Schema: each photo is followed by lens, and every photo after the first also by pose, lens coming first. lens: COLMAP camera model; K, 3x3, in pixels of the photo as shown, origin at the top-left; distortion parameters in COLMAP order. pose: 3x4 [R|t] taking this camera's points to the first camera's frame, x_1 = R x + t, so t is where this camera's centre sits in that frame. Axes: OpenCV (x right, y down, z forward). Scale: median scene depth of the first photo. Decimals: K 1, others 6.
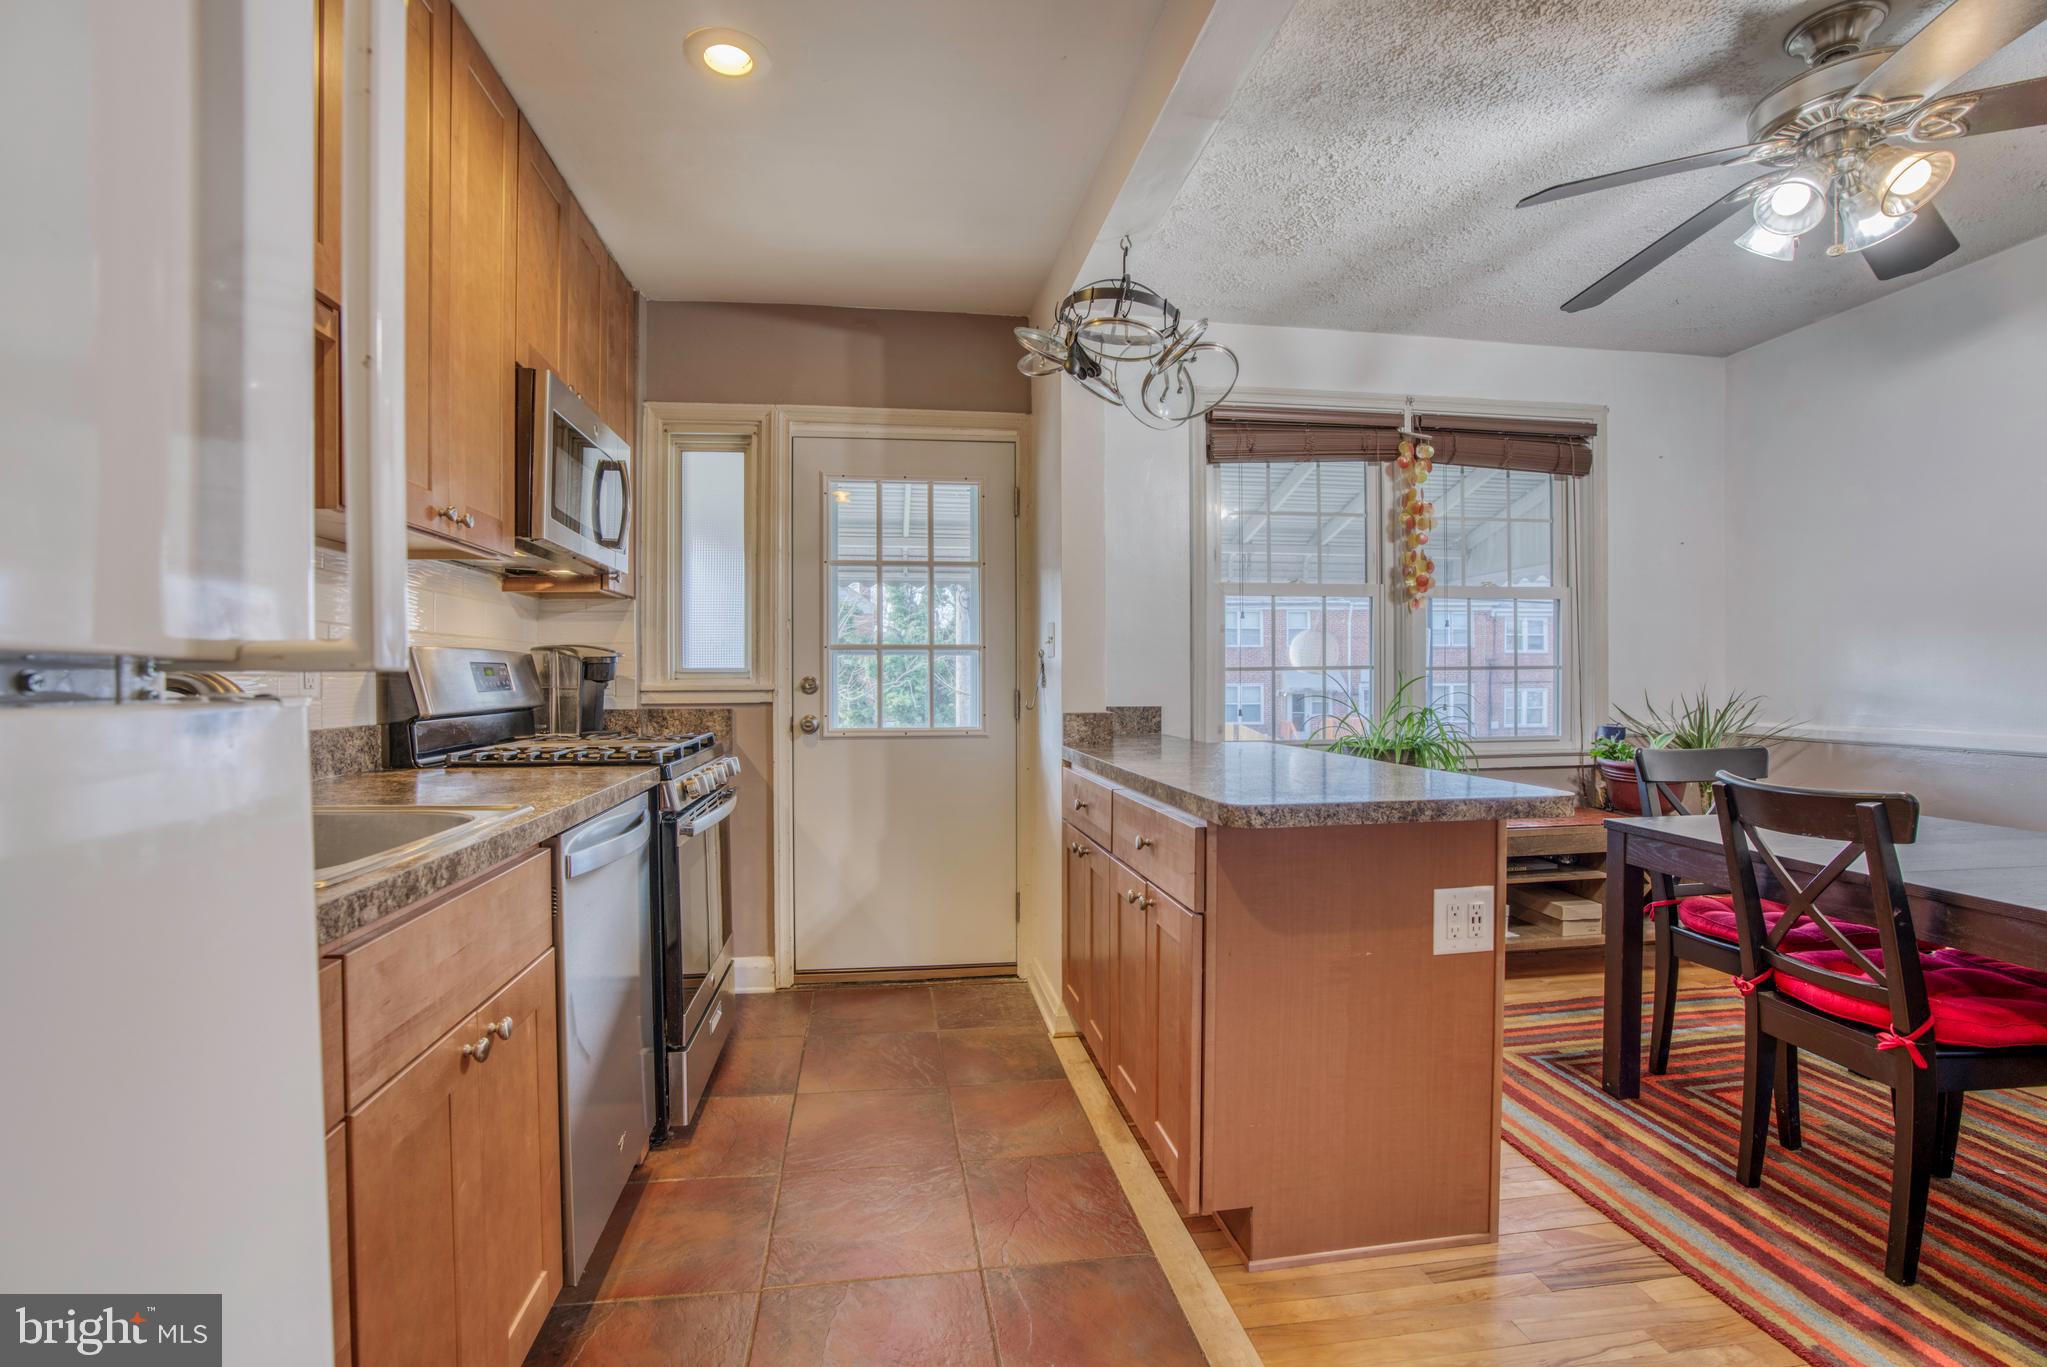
lens RADIAL K [[941.0, 0, 1004.4], [0, 941.0, 688.2], [0, 0, 1]] dist [-0.072956, 0.030093]
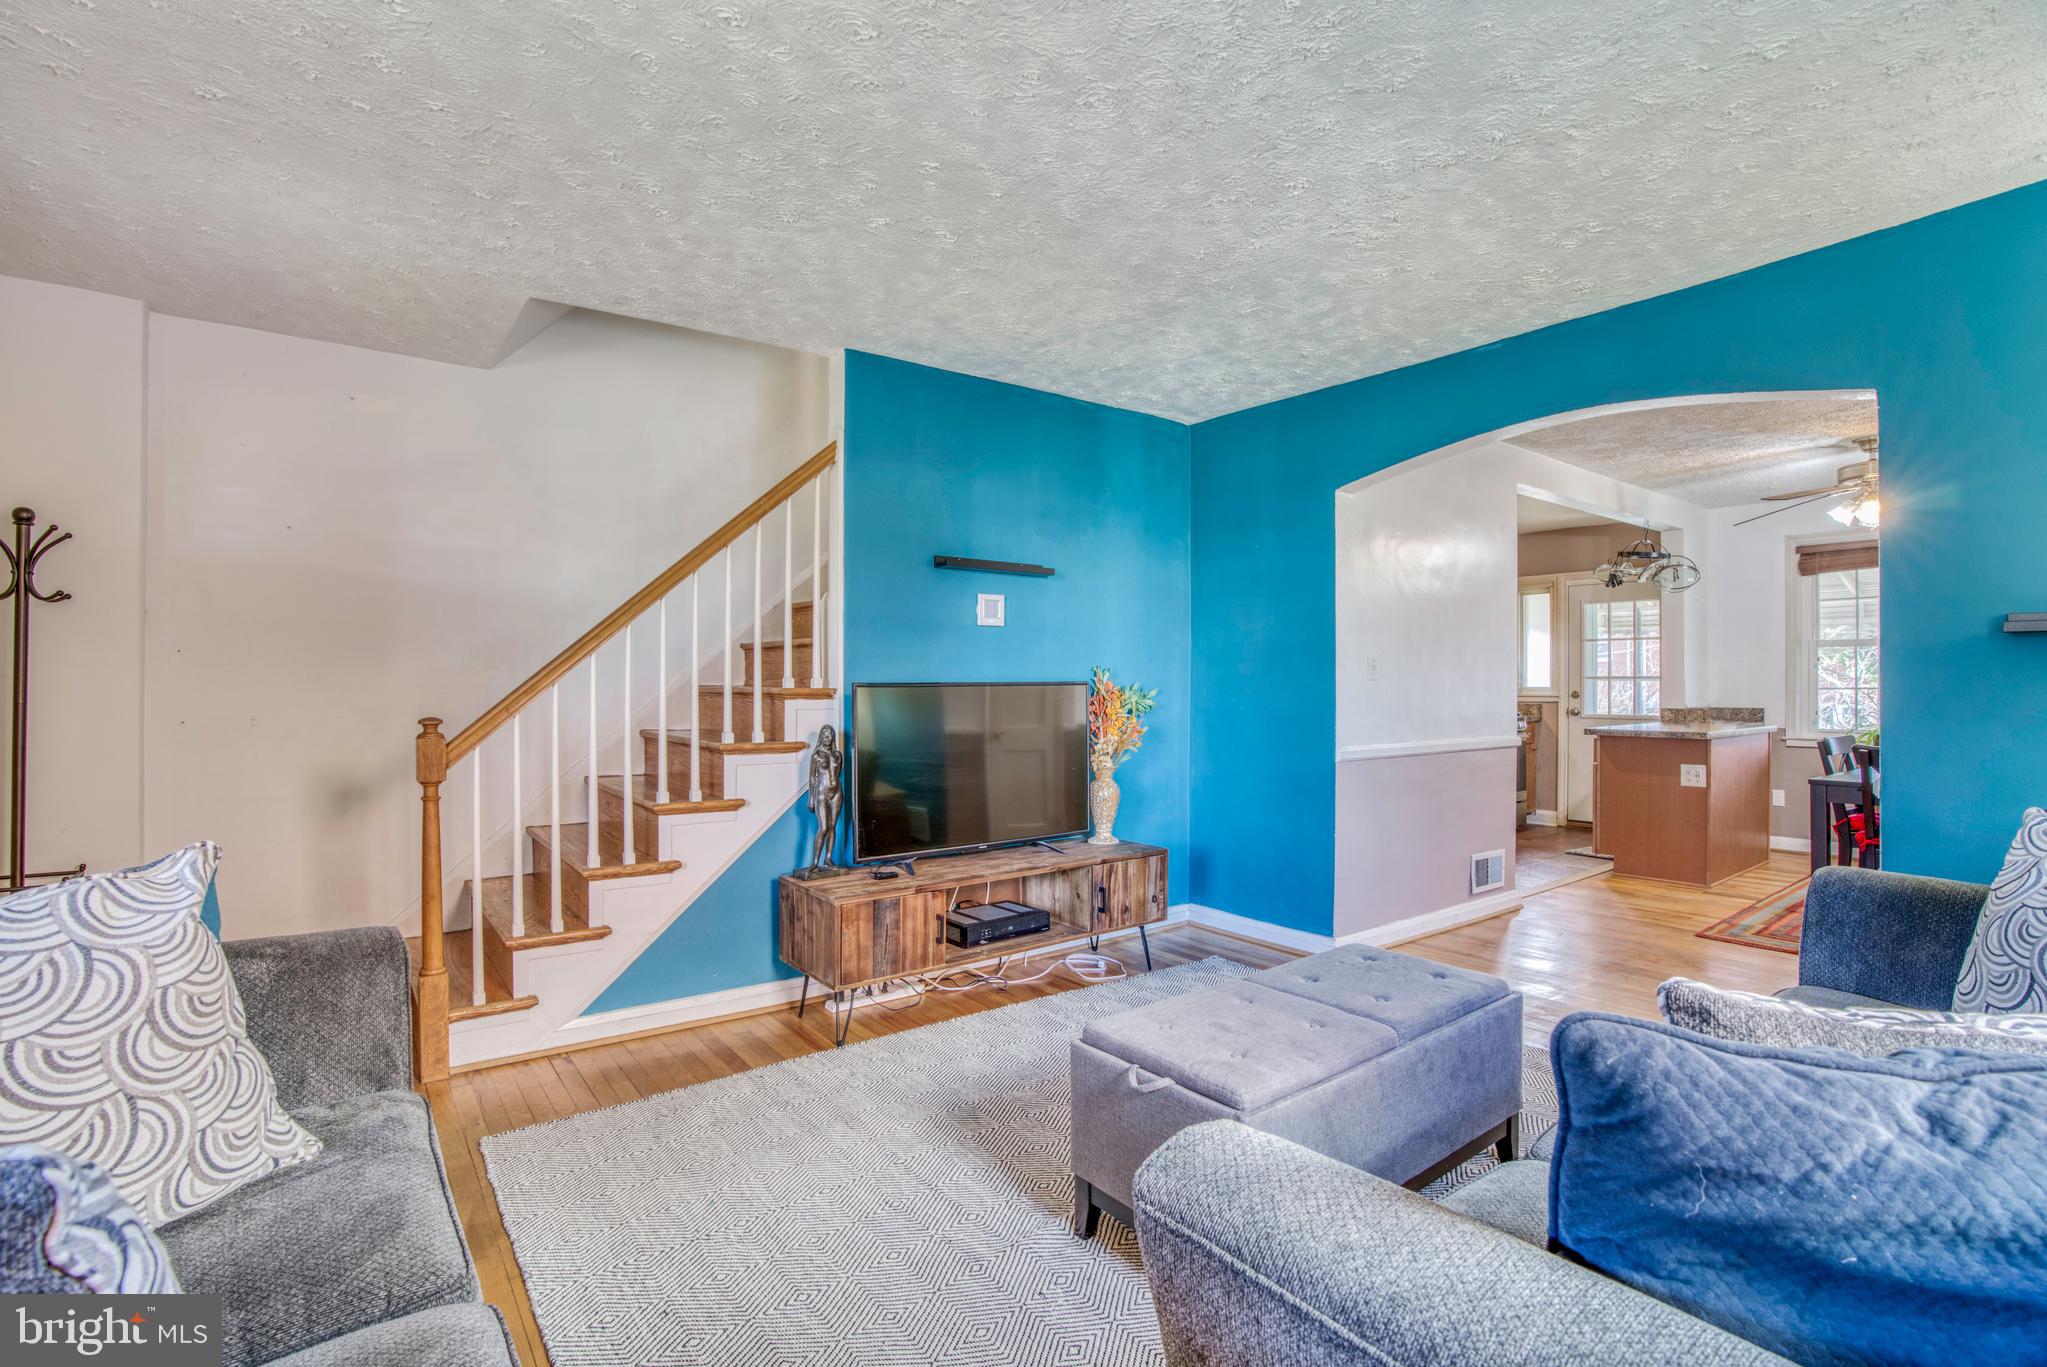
lens RADIAL K [[949.5, 0, 1005.0], [0, 949.5, 681.3], [0, 0, 1]] dist [-0.072263, 0.030813]
pose [[0.478633, 0.001276, -0.878014, 1.124863], [-0.011794, 0.999918, -0.004976, -0.007838], [0.877936, 0.012737, 0.478609, -1.319660]]
